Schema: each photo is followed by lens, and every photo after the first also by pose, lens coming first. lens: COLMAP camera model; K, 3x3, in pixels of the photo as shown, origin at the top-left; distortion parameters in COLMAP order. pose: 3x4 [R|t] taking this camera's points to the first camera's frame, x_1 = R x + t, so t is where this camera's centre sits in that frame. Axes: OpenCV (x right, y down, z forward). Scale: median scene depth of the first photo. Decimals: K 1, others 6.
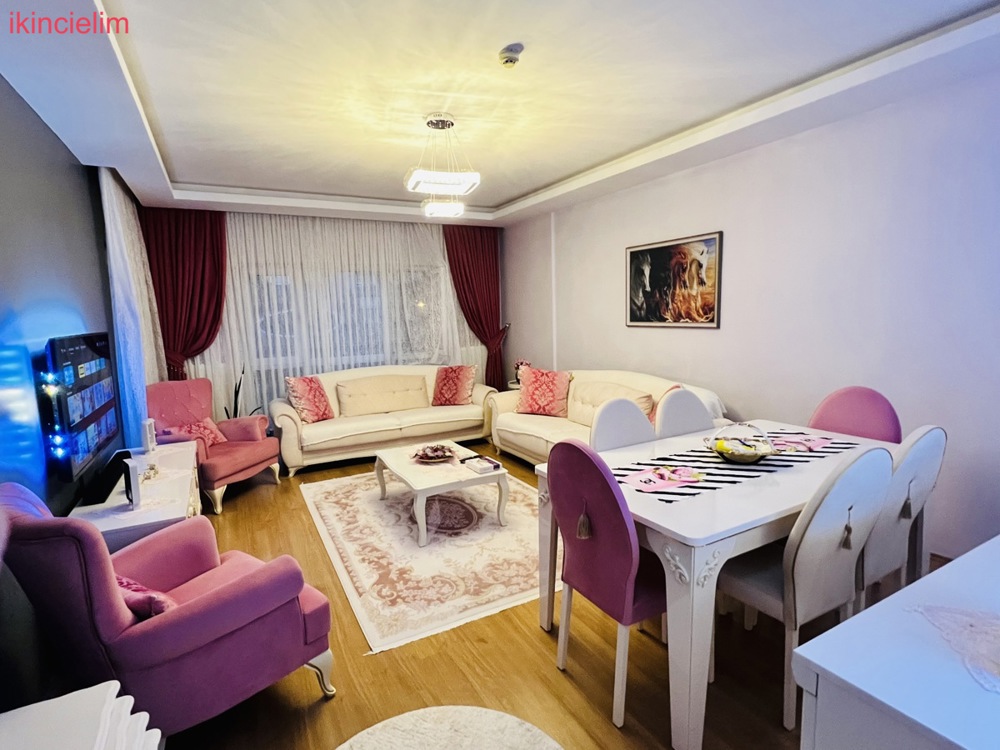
lens RADIAL K [[503.4, 0, 498.2], [0, 503.4, 373.3], [0, 0, 1]] dist [0.006404, 0.000840]
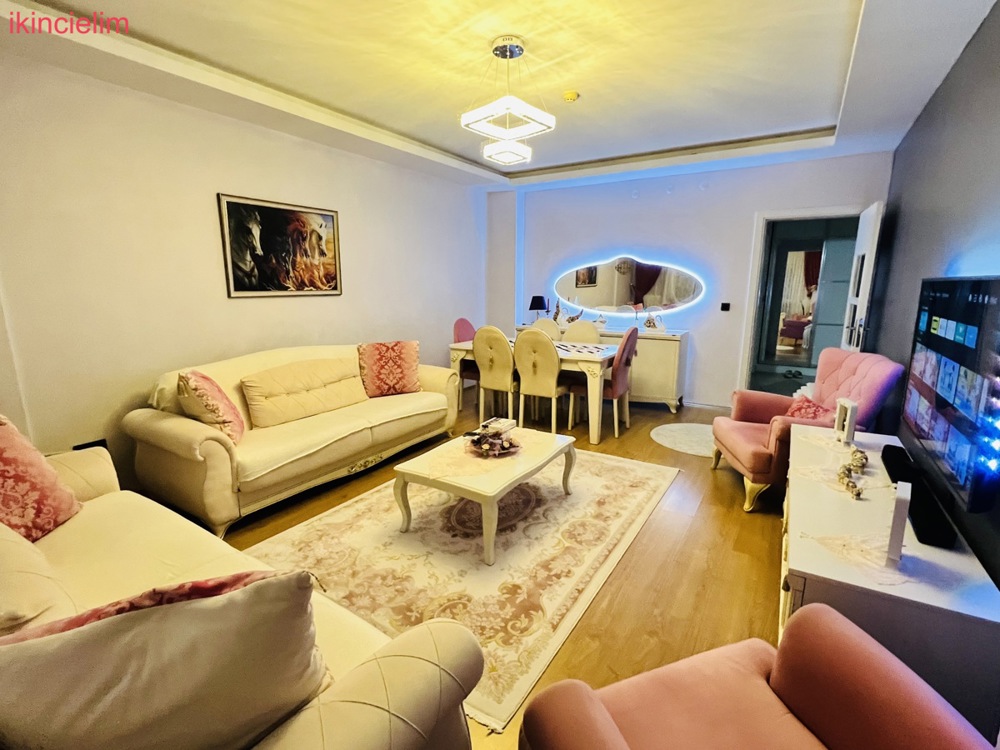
lens RADIAL K [[463.3, 0, 496.0], [0, 463.3, 376.2], [0, 0, 1]] dist [-0.001913, -0.000494]
pose [[-0.476096, -0.154119, 0.865783, -0.677293], [0.114470, 0.965285, 0.234779, -0.112899], [-0.871911, 0.210883, -0.441927, 1.147584]]
